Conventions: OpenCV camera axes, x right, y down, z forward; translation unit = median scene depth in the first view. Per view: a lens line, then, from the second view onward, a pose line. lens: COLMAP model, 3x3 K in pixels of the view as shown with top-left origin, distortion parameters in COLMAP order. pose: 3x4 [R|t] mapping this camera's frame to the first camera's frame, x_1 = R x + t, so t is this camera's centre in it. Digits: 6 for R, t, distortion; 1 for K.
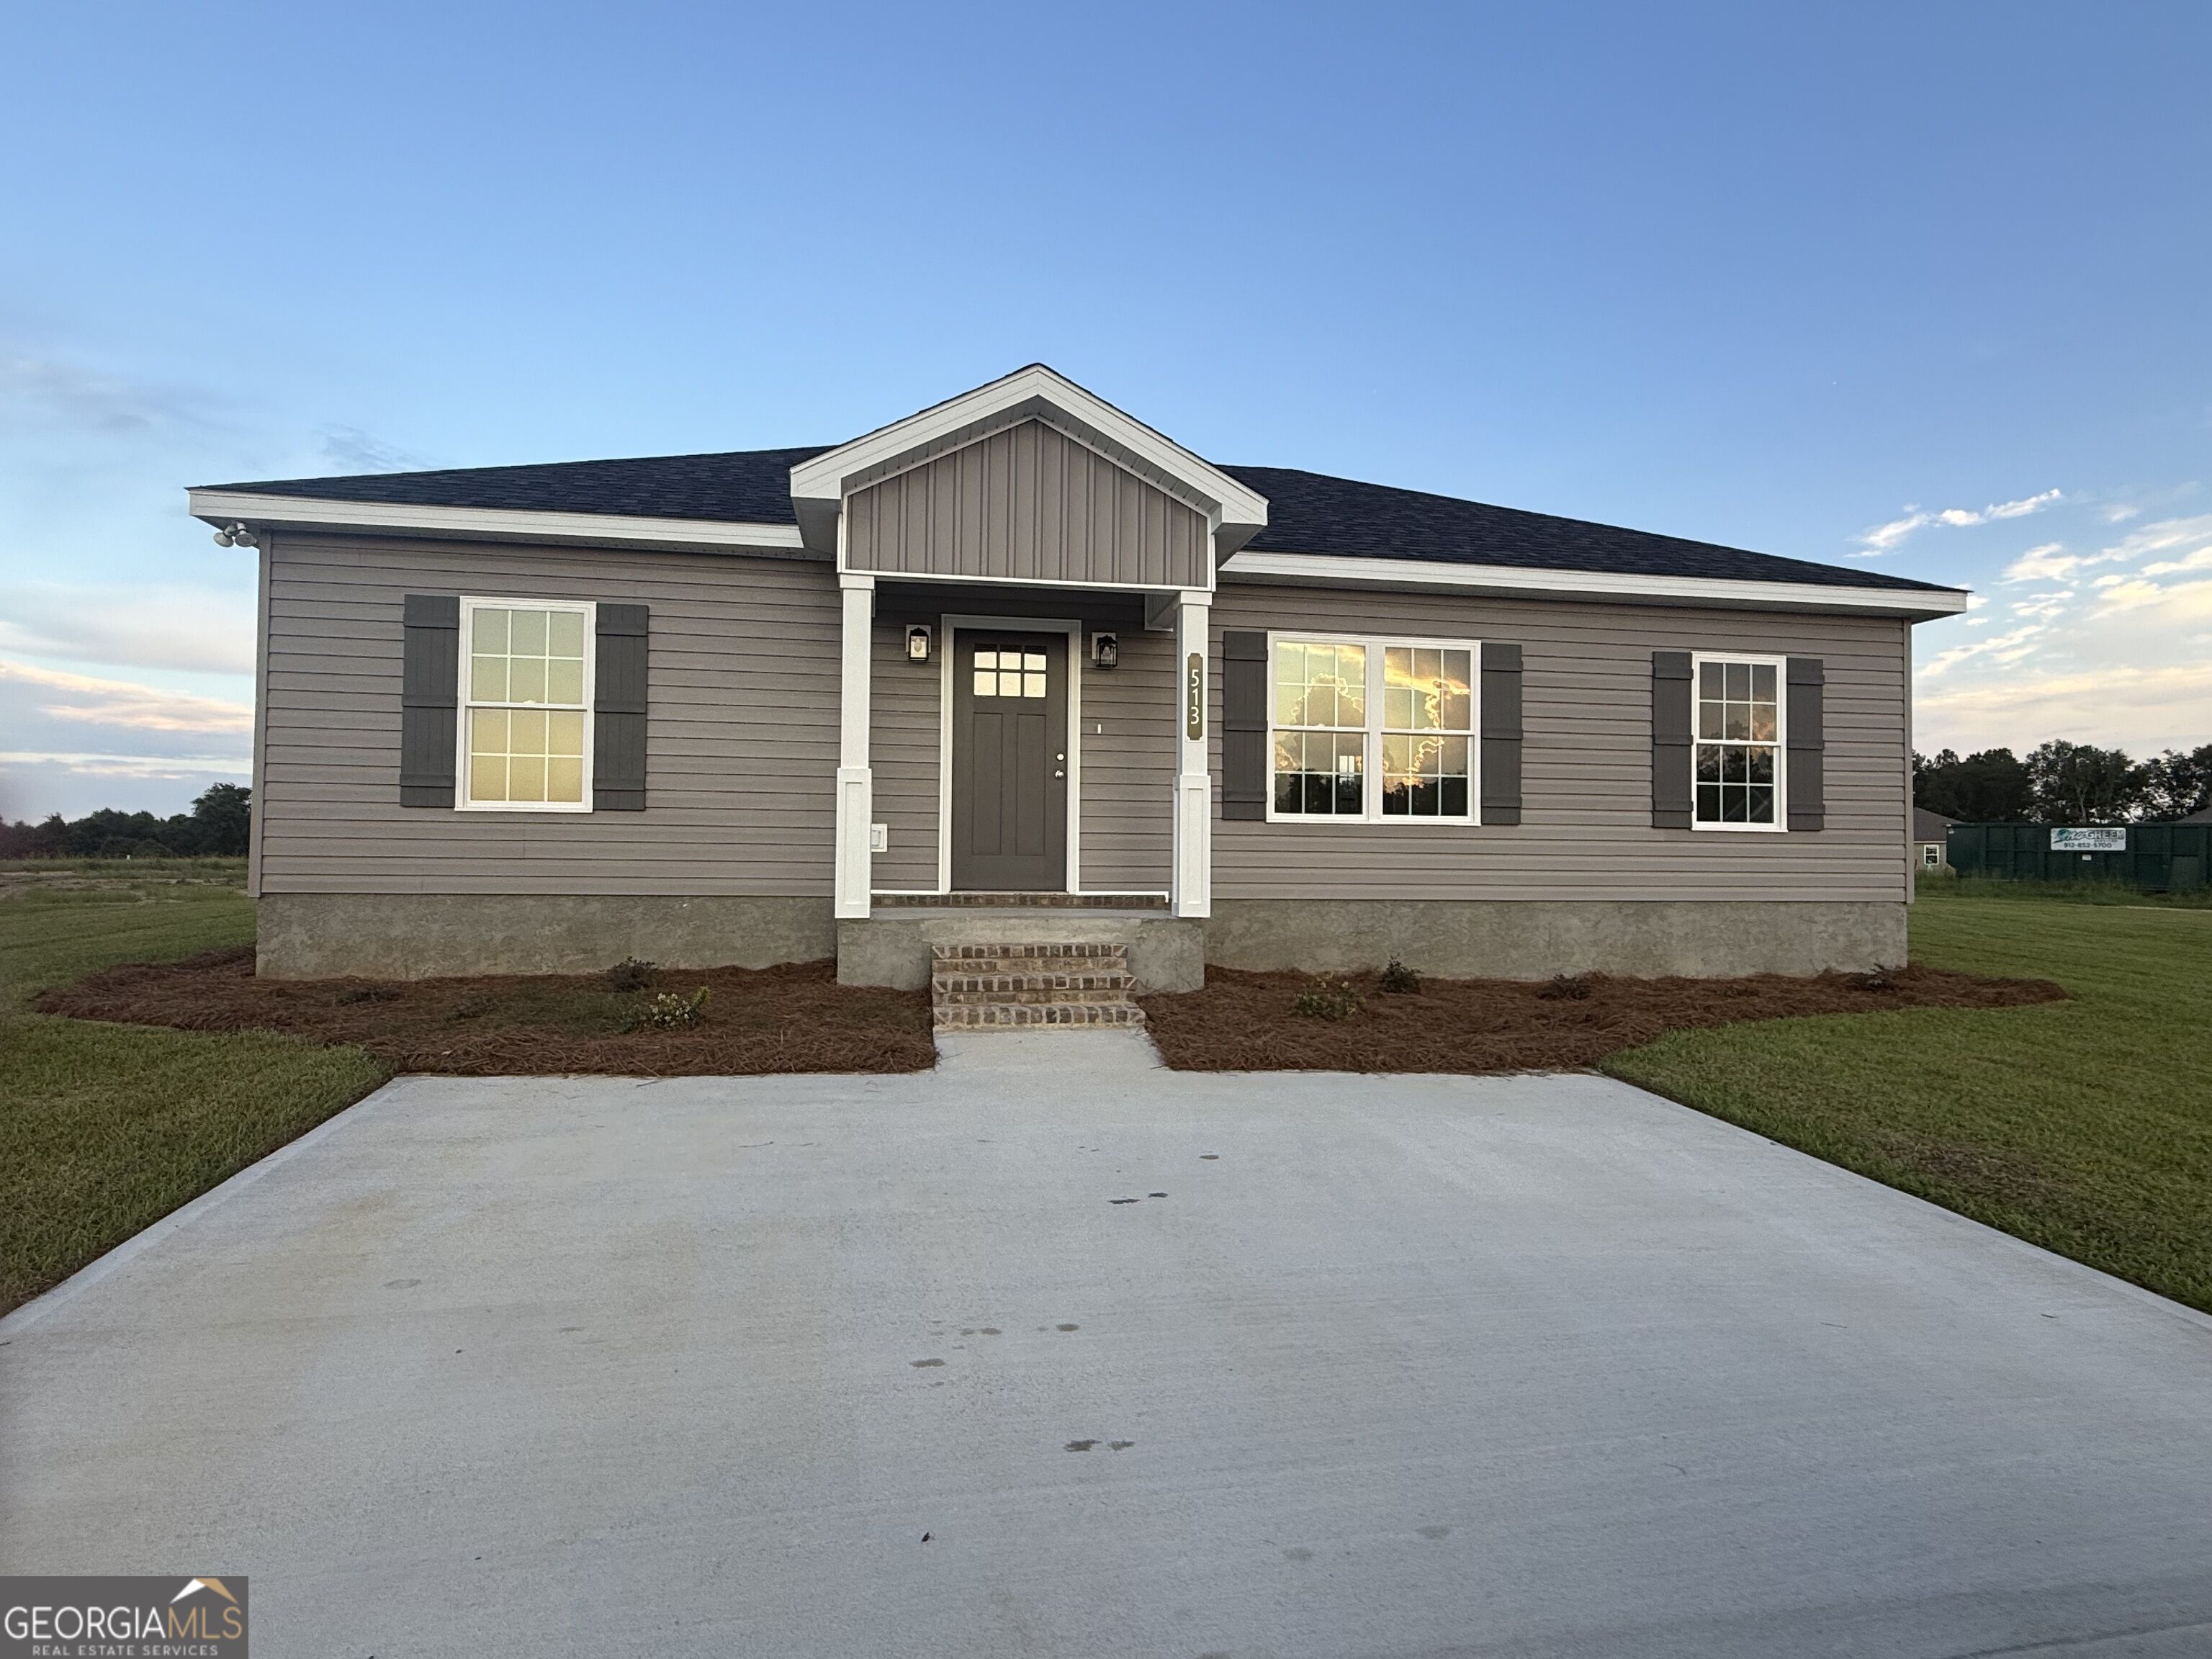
lens RADIAL K [[1228.6, 0, 1102.8], [0, 1228.6, 837.0], [0, 0, 1]] dist [-0.028222, 0.001162]
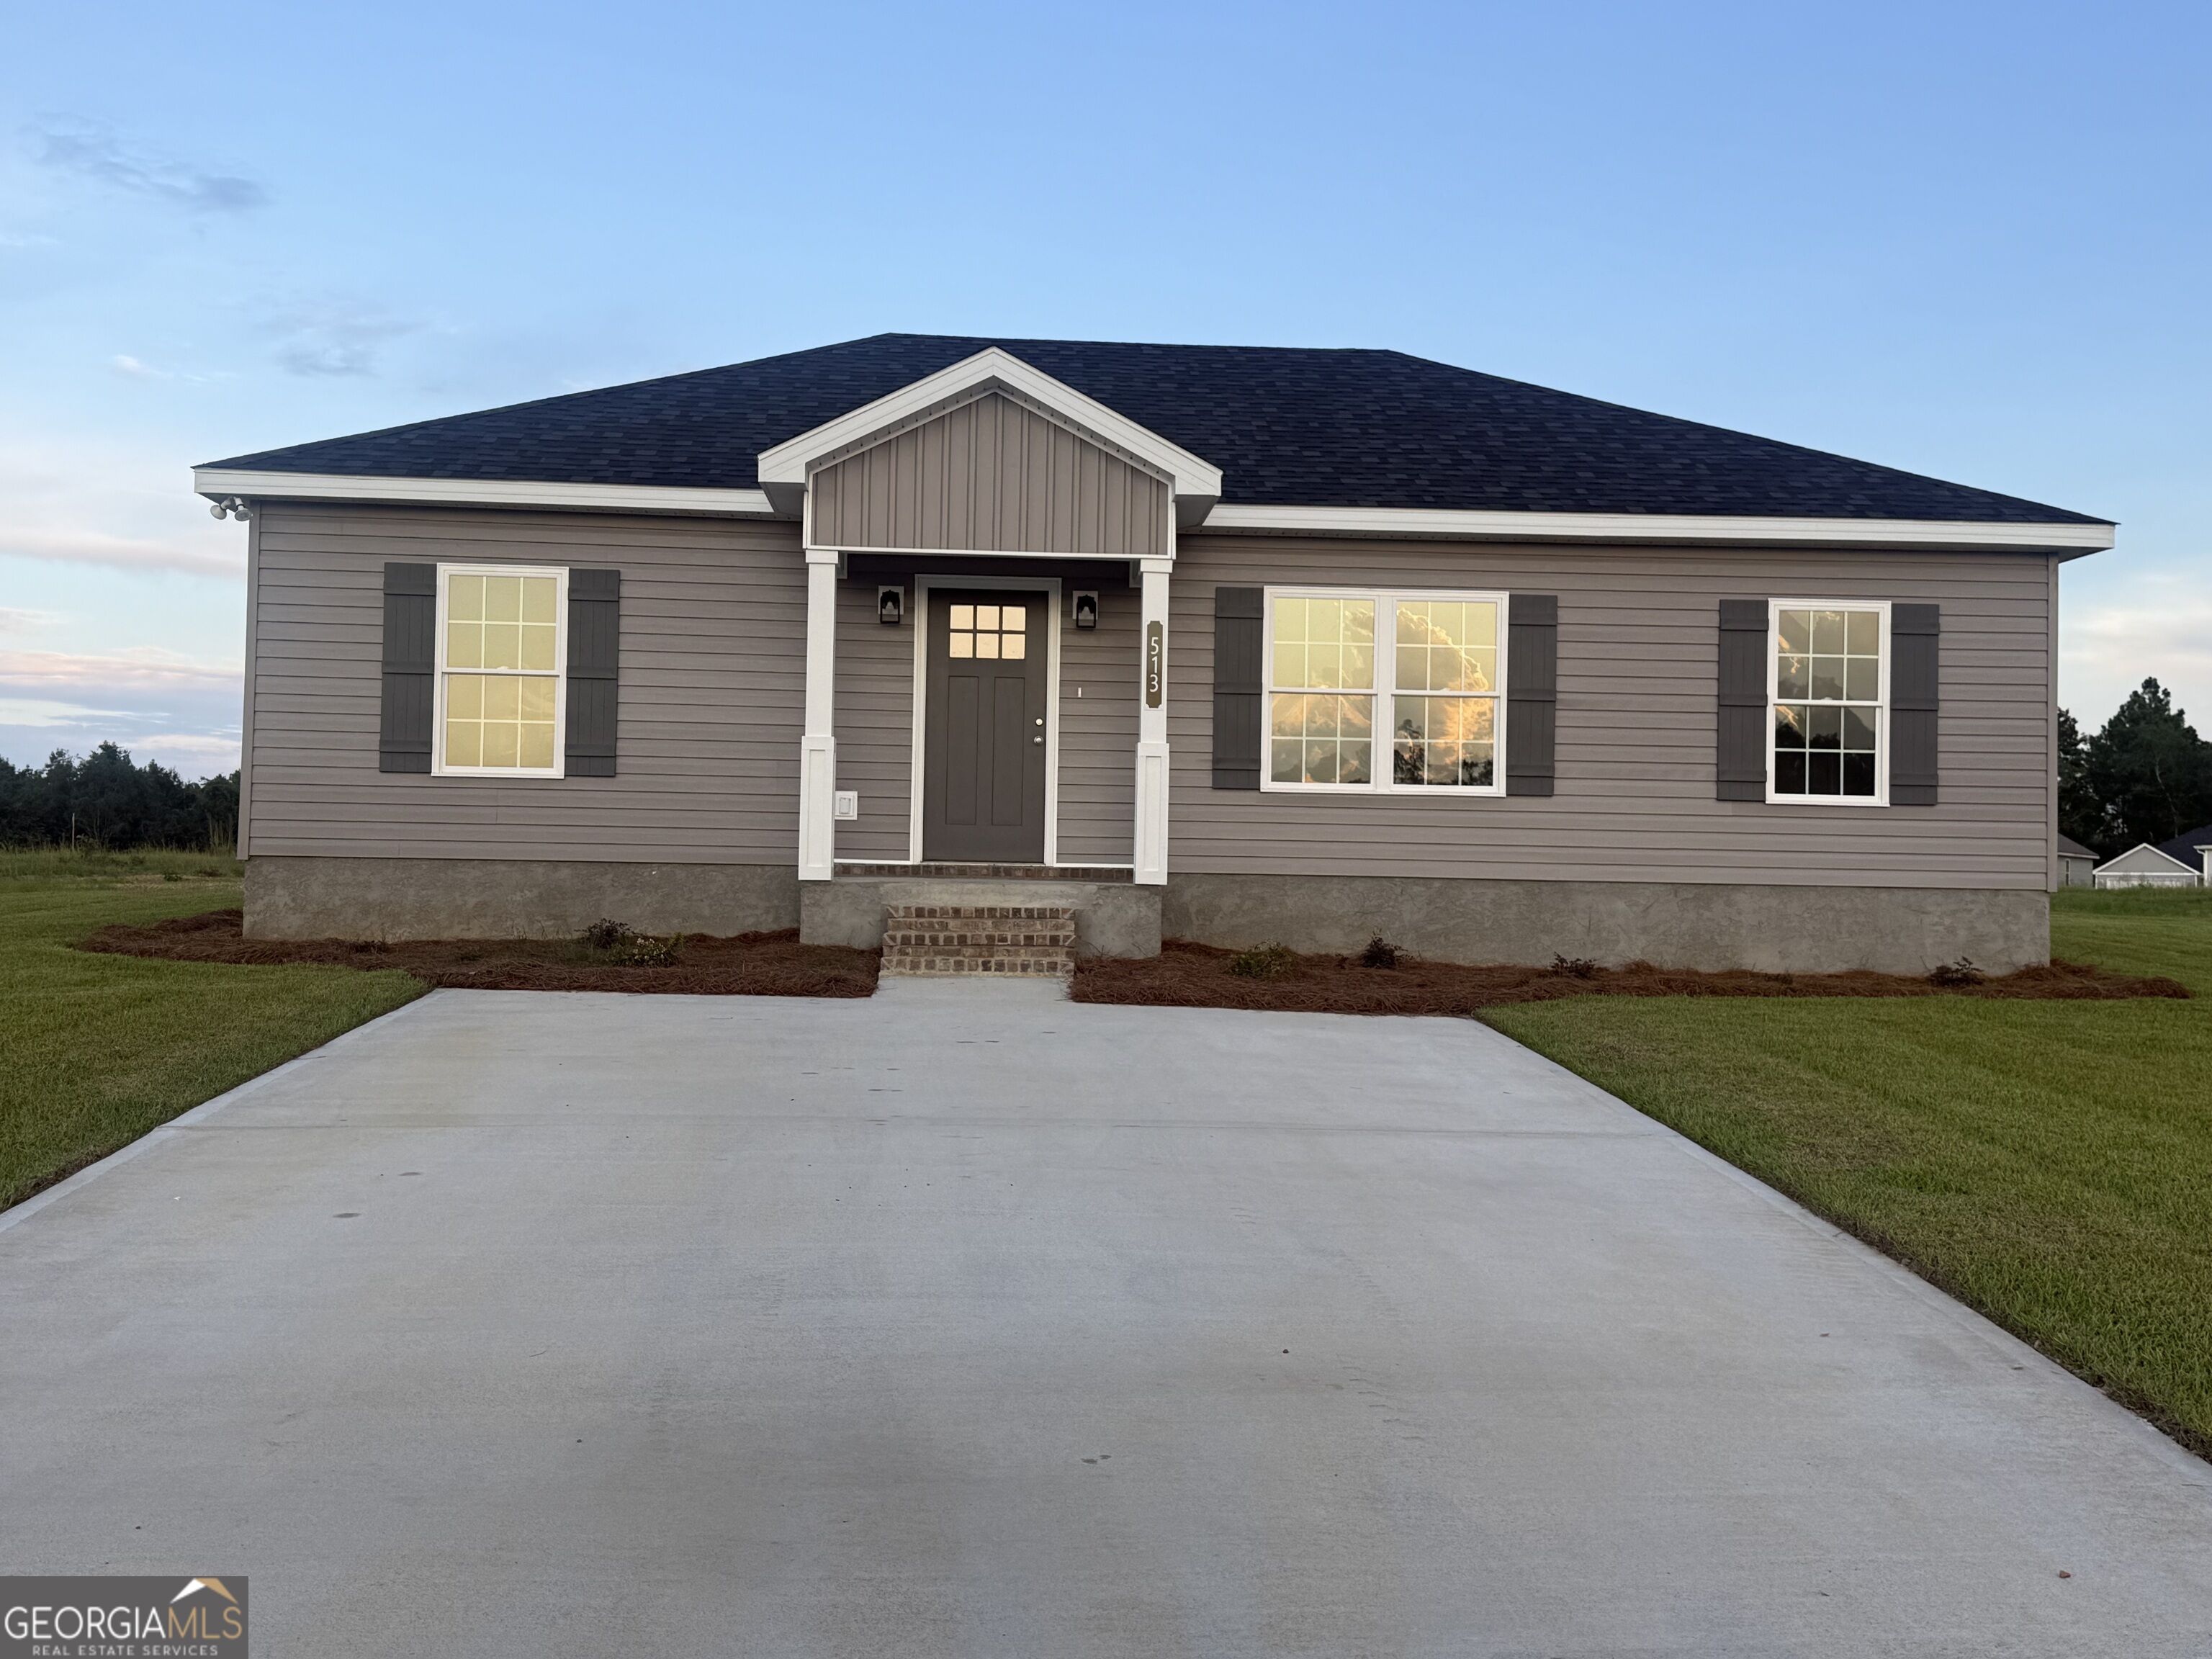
lens RADIAL K [[2318.1, 0, 1109.2], [0, 2318.1, 810.3], [0, 0, 1]] dist [0.015107, 0.000000]
pose [[0.993575, 0.005048, -0.113065, 0.239898], [-0.006316, 0.999921, -0.010859, 0.023851], [0.113002, 0.011504, 0.993528, -0.833852]]
